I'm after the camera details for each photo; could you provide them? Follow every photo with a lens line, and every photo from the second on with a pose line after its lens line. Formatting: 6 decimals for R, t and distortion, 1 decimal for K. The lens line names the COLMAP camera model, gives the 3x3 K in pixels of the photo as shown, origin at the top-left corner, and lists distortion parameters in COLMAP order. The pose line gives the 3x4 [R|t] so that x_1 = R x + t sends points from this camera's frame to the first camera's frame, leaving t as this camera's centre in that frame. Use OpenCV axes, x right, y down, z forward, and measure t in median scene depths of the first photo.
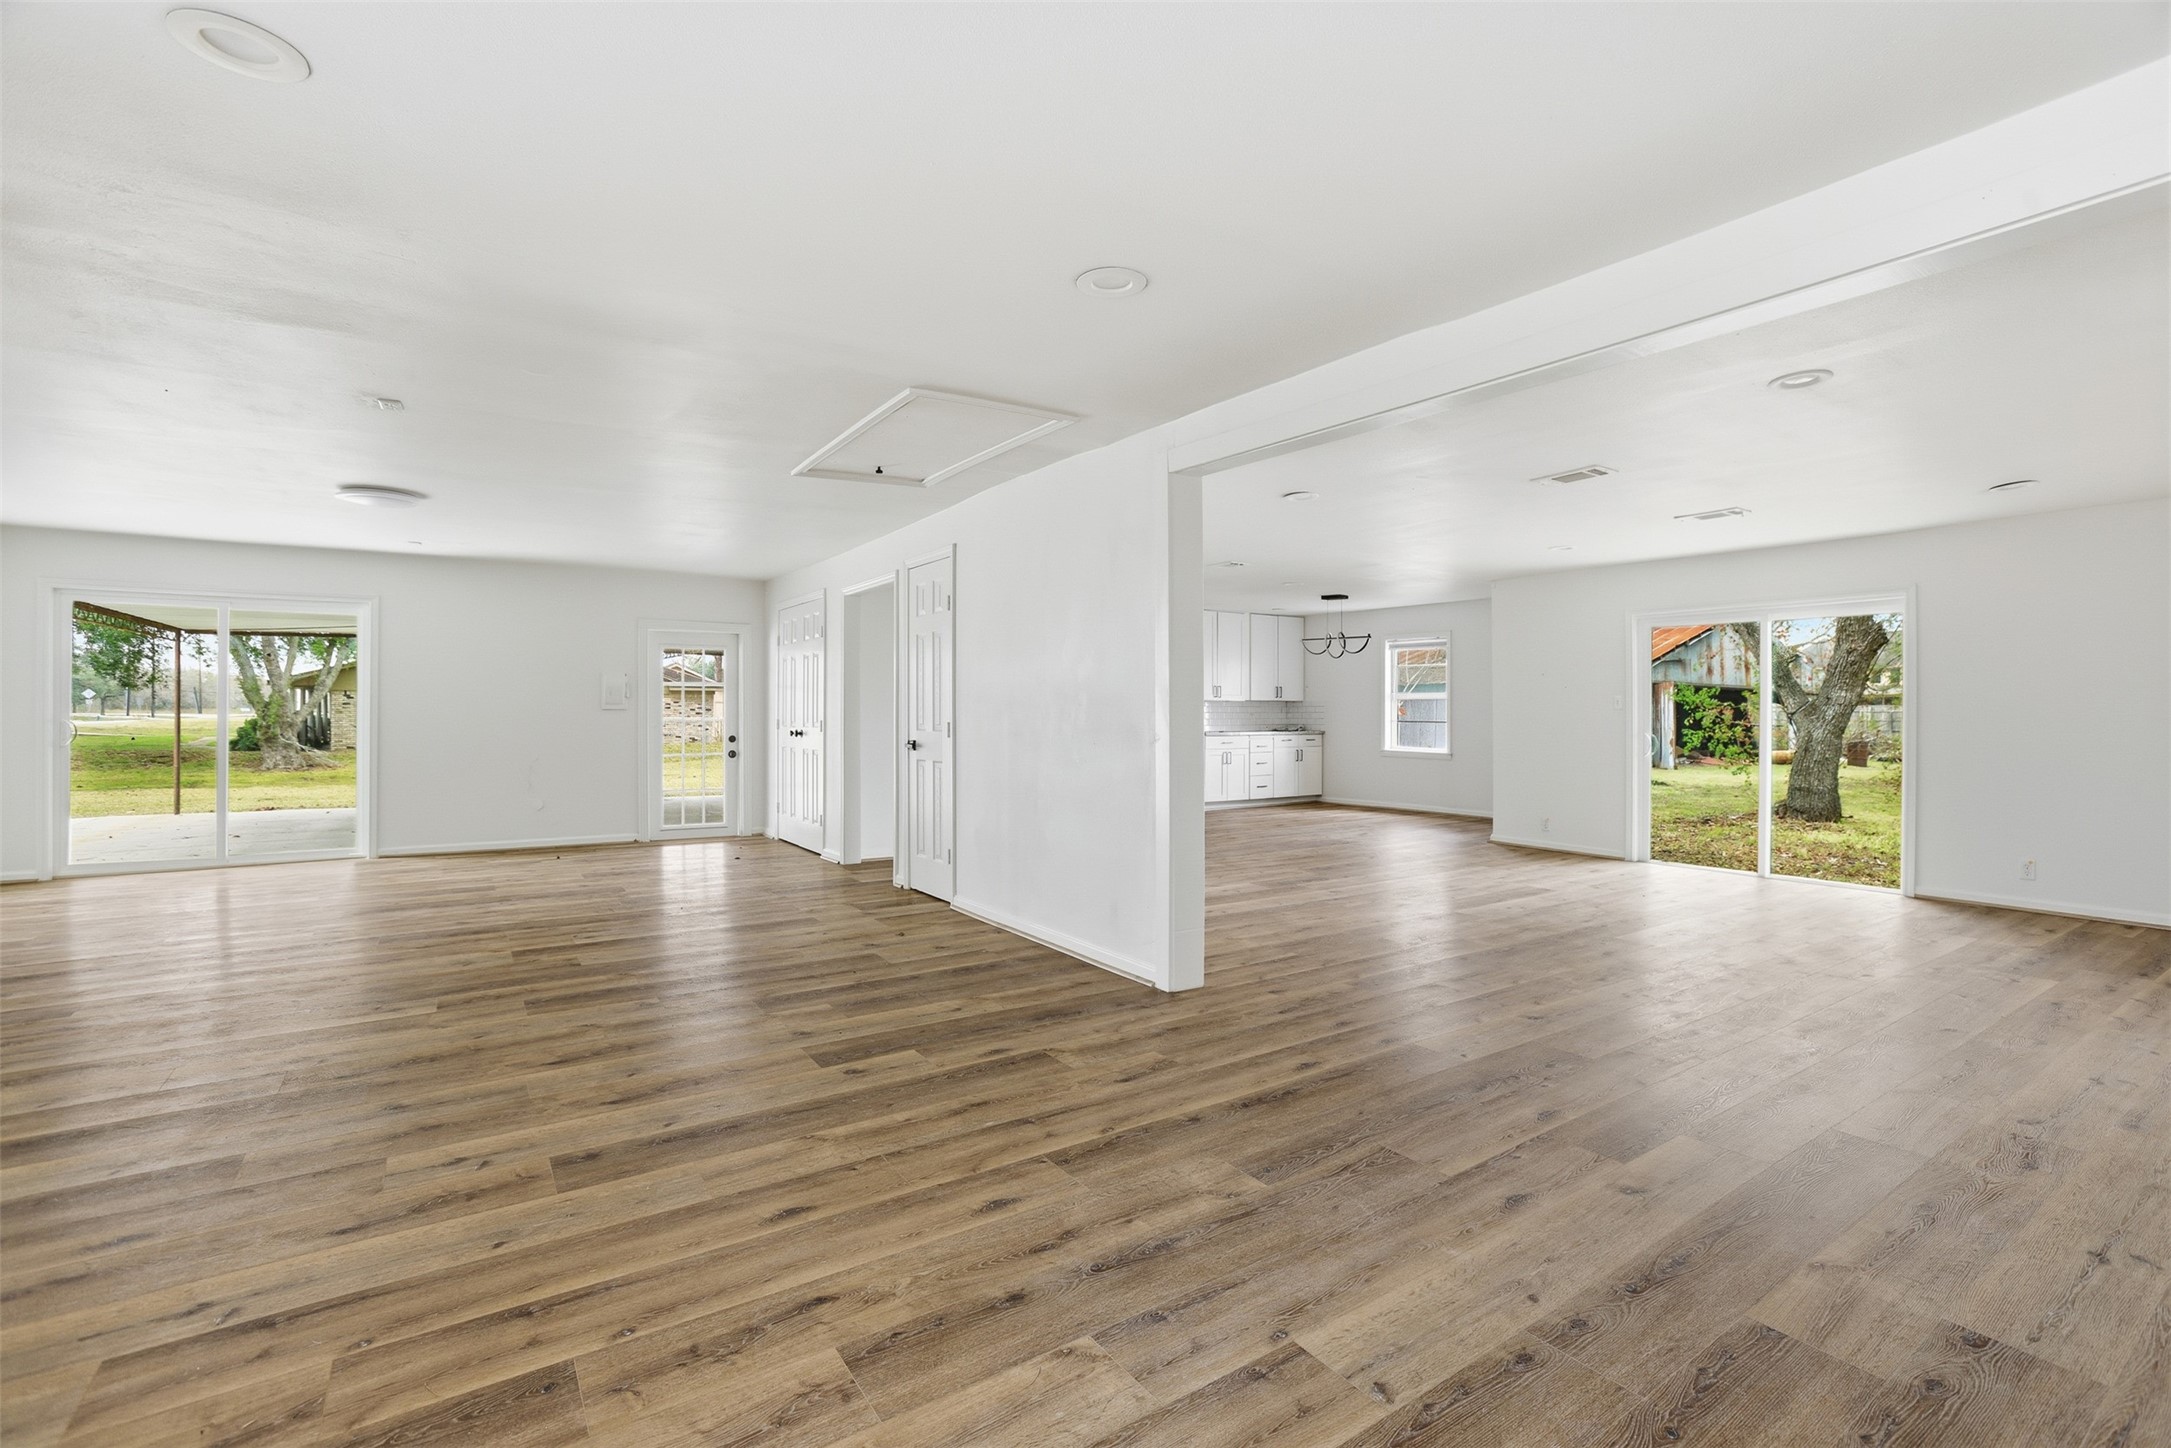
lens RADIAL K [[993.8, 0, 1085.5], [0, 993.8, 724.0], [0, 0, 1]] dist [-0.001063, 0.000086]
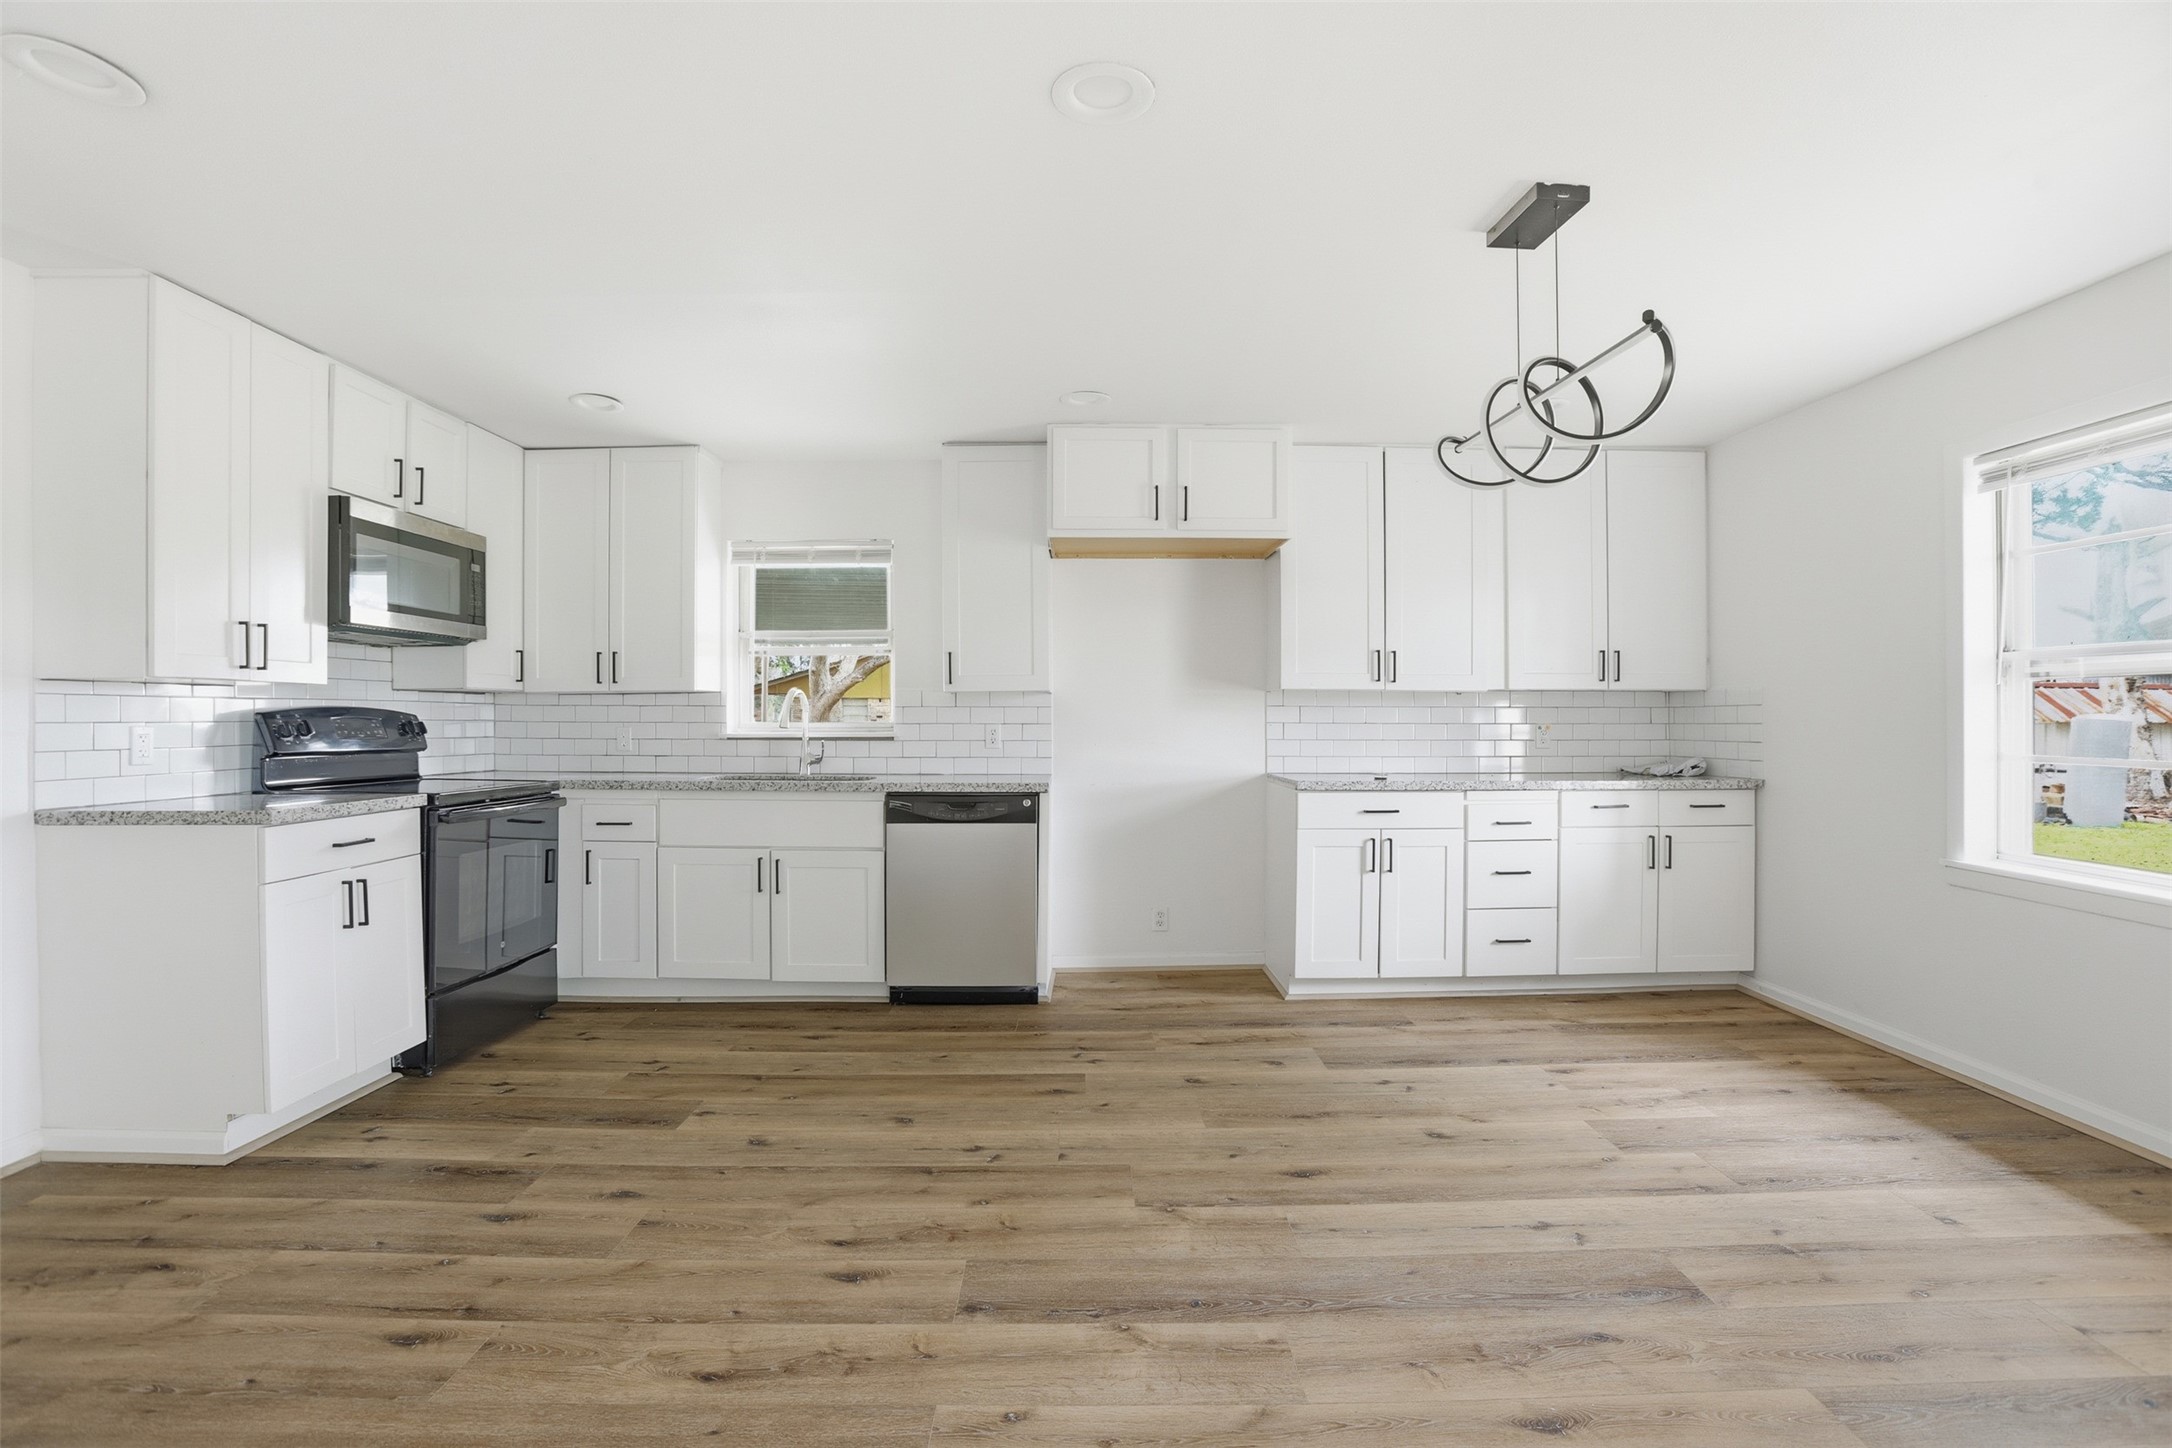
lens RADIAL K [[1029.3, 0, 1086.0], [0, 1029.3, 724.0], [0, 0, 1]] dist [-0.003017, -0.000260]
pose [[0.839922, -0.005032, -0.542683, 0.255241], [0.002161, 0.999980, -0.005928, -0.010800], [0.542702, 0.003807, 0.839916, 0.641354]]
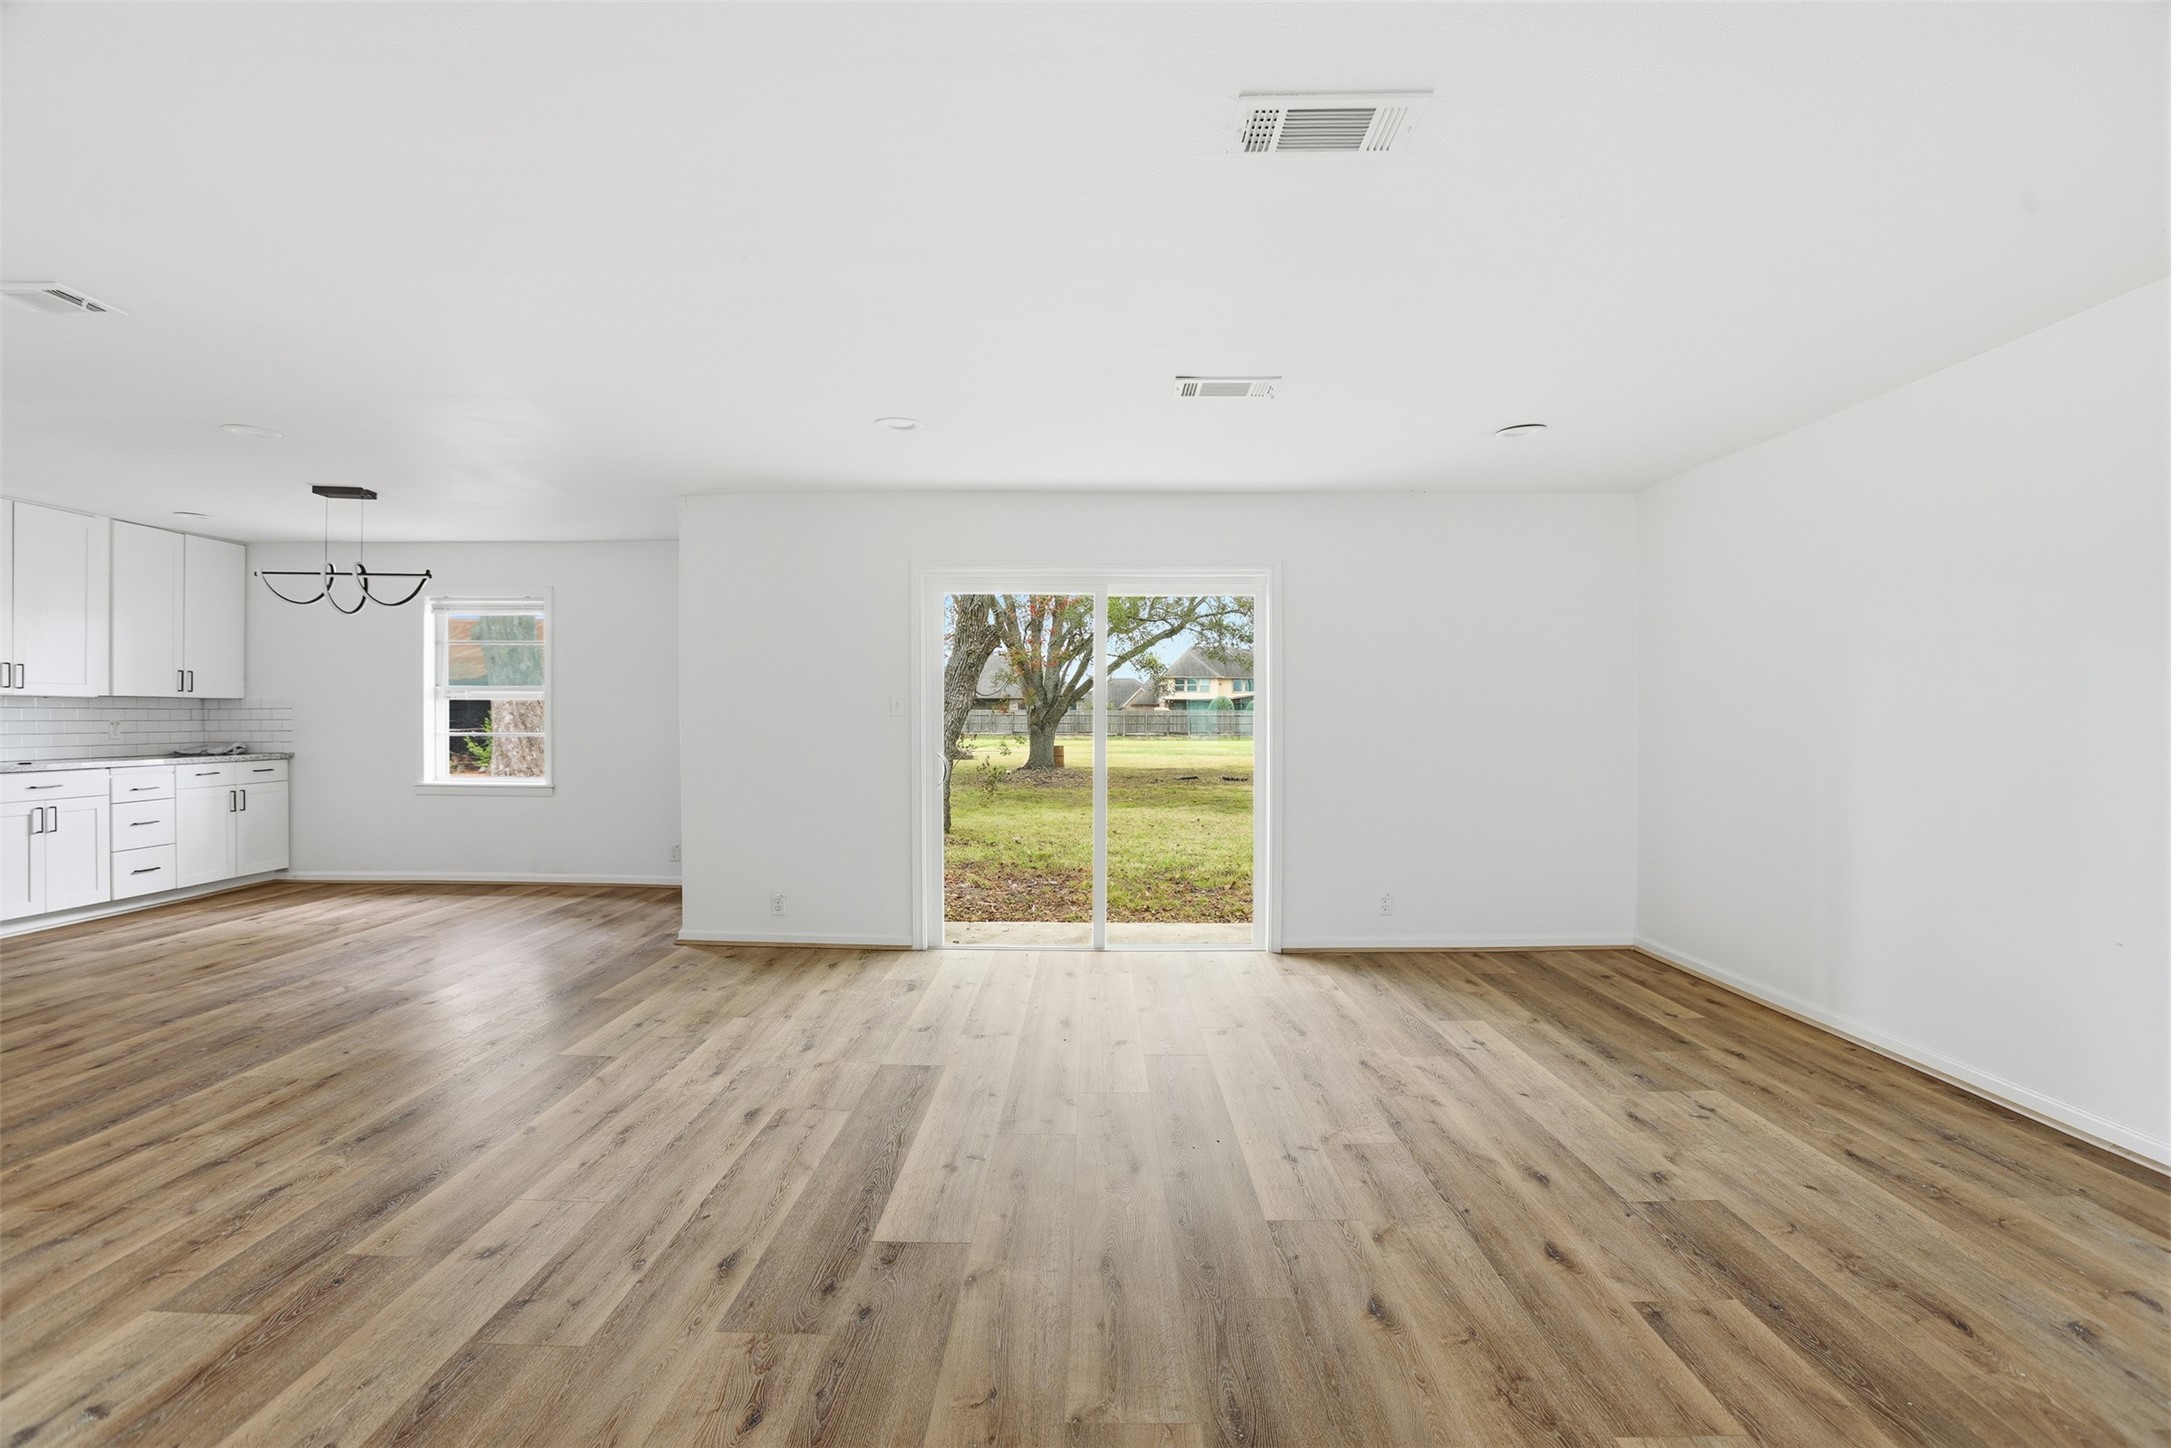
lens RADIAL K [[993.8, 0, 1085.5], [0, 993.8, 724.0], [0, 0, 1]] dist [-0.001063, 0.000086]
pose [[0.580958, -0.009249, 0.813881, 0.050451], [0.011310, 0.999931, 0.003290, -0.006639], [-0.813855, 0.007294, 0.581022, 0.343116]]
